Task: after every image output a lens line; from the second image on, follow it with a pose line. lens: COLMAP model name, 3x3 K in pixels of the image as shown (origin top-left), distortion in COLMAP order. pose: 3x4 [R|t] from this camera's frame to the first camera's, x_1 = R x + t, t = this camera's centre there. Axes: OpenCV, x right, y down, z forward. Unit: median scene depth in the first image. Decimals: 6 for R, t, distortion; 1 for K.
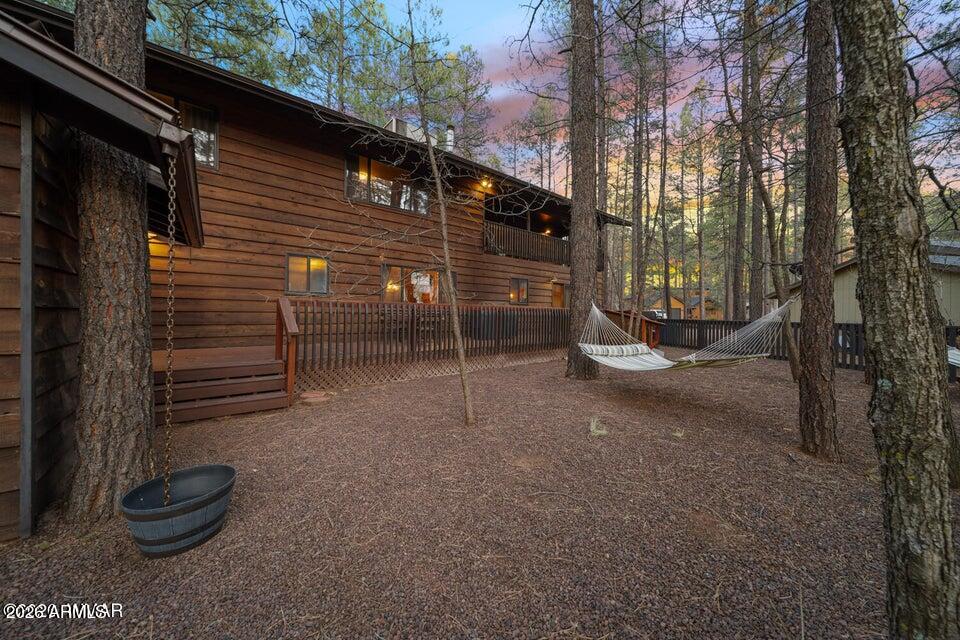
lens RADIAL K [[340.3, 0, 479.3], [0, 340.3, 311.4], [0, 0, 1]] dist [0.000397, -0.000001]
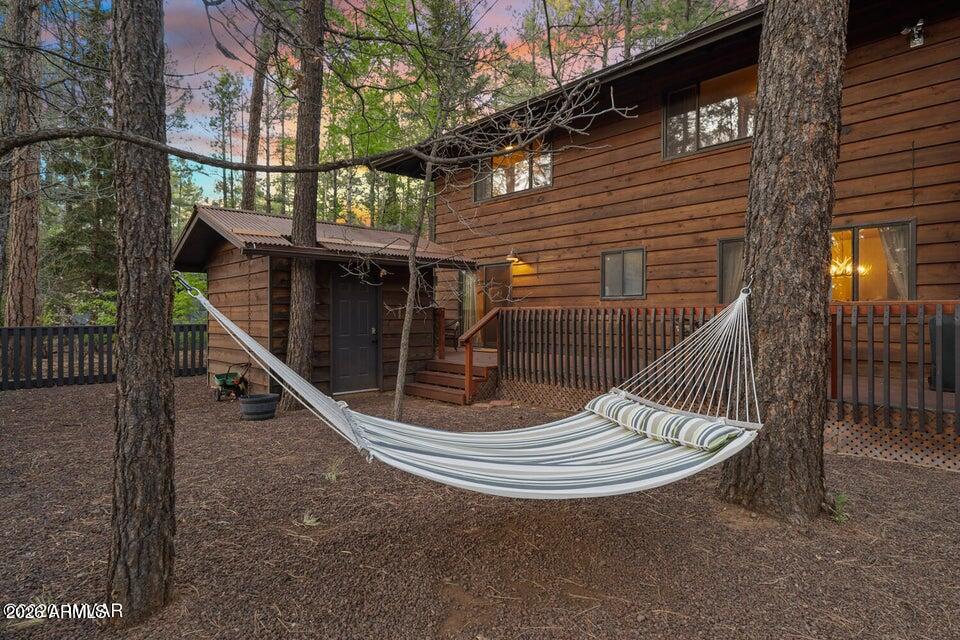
lens RADIAL K [[518.4, 0, 480.0], [0, 518.4, 320.0], [0, 0, 1]] dist [0.000604, 0.000063]
pose [[0.067181, -0.012267, -0.997665, 0.665059], [0.000687, 0.999925, -0.012249, 0.016401], [0.997741, 0.000138, 0.067184, 0.539917]]
